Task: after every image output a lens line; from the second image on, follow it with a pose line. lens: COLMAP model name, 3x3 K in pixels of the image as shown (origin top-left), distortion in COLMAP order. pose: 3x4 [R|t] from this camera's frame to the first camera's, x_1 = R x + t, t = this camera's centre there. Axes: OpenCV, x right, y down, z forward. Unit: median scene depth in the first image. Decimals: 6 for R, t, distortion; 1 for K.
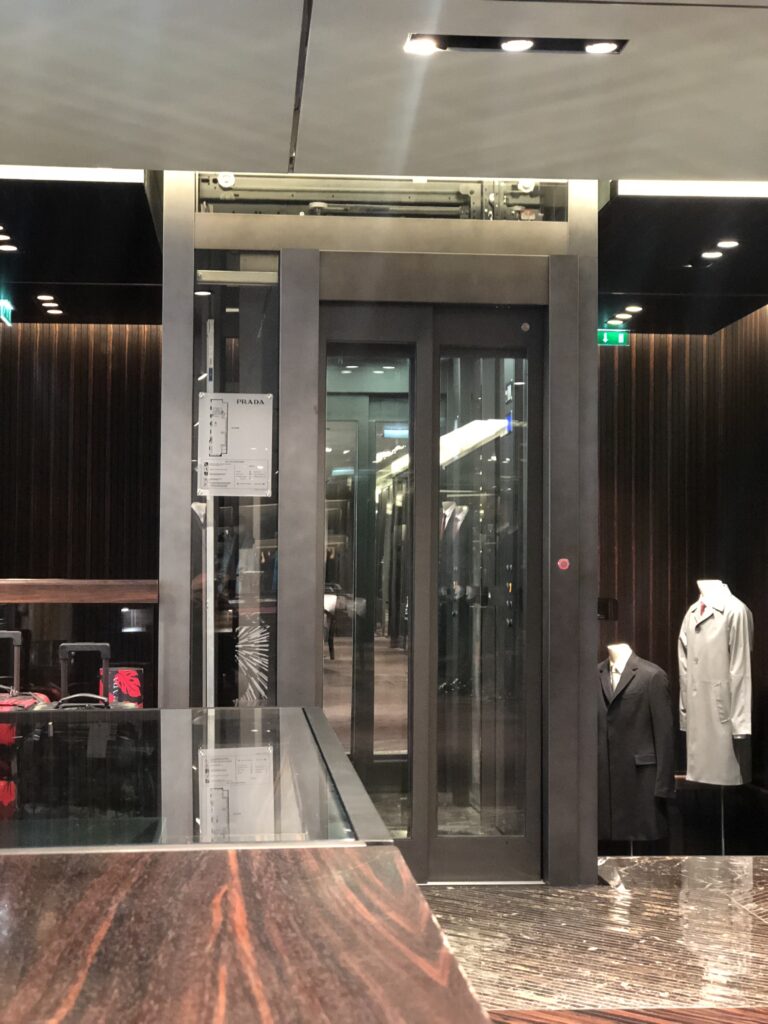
lens RADIAL K [[1678.1, 0, 384.0], [0, 1678.1, 512.0], [0, 0, 1]] dist [-0.003001, 0.137711]
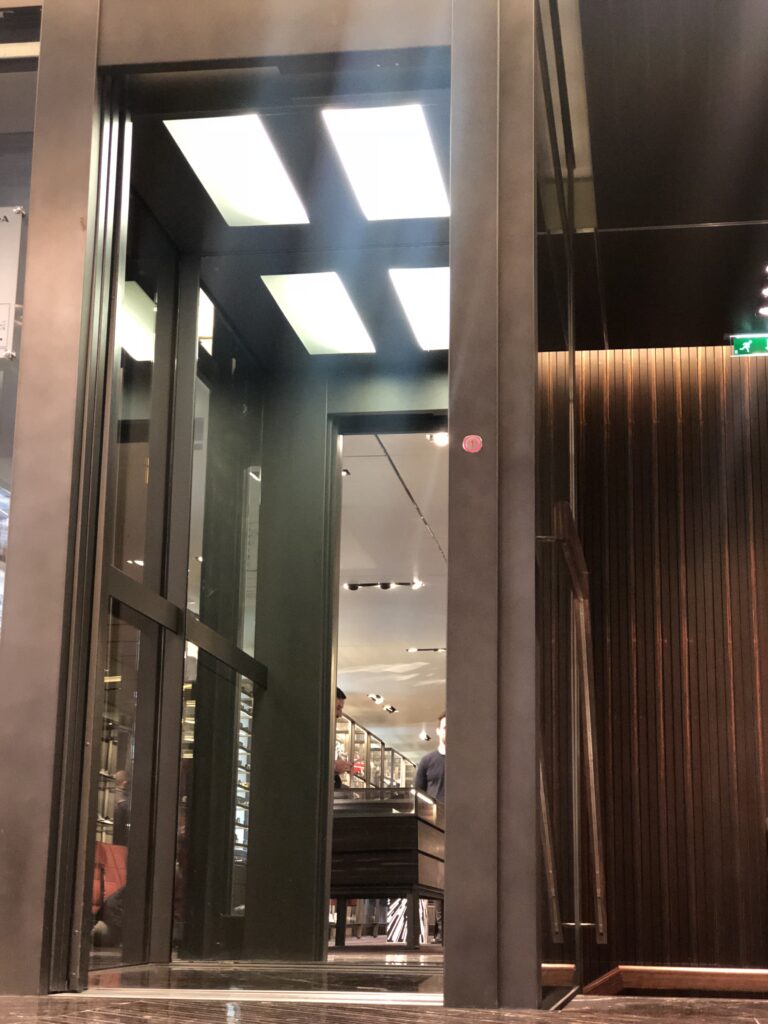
lens RADIAL K [[1663.6, 0, 382.0], [0, 1663.6, 524.5], [0, 0, 1]] dist [0.011475, 0.426371]
pose [[0.970444, -0.043678, -0.237340, 0.213128], [-0.001461, 0.982403, -0.186767, 0.168188], [0.241321, 0.181594, 0.953304, 0.435382]]
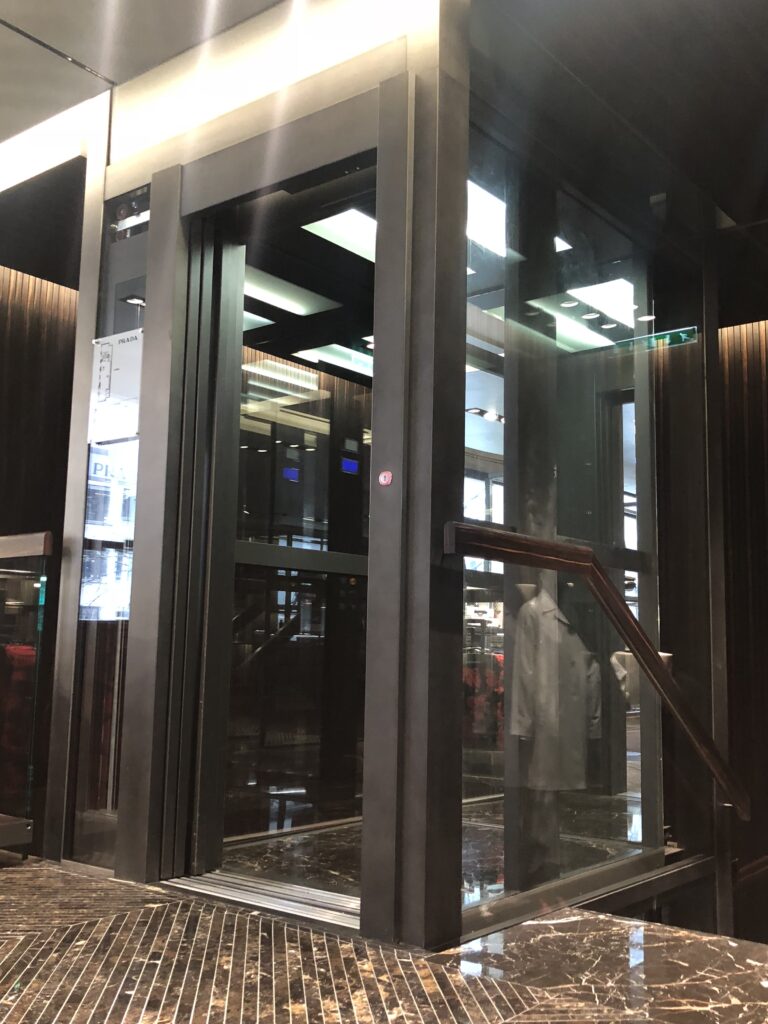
lens RADIAL K [[1051.0, 0, 385.0], [0, 1051.0, 505.9], [0, 0, 1]] dist [0.012634, 0.001294]
pose [[0.725655, -0.083756, -0.682942, 0.415363], [0.011782, 0.993931, -0.109377, 0.092121], [0.687958, 0.071323, 0.722238, 0.669014]]
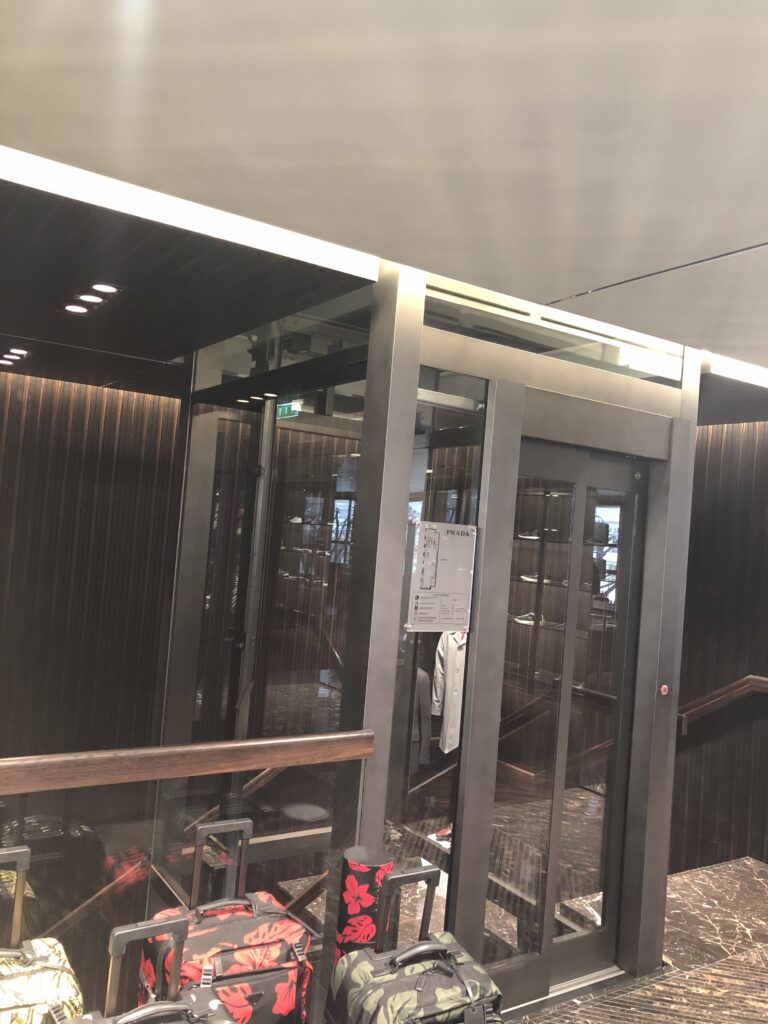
lens RADIAL K [[837.9, 0, 383.1], [0, 837.9, 504.9], [0, 0, 1]] dist [0.016339, 0.004024]
pose [[0.875258, 0.078374, 0.477264, -0.341916], [-0.093379, 0.995600, 0.007757, -0.080192], [-0.474556, -0.051356, 0.878726, 0.591698]]
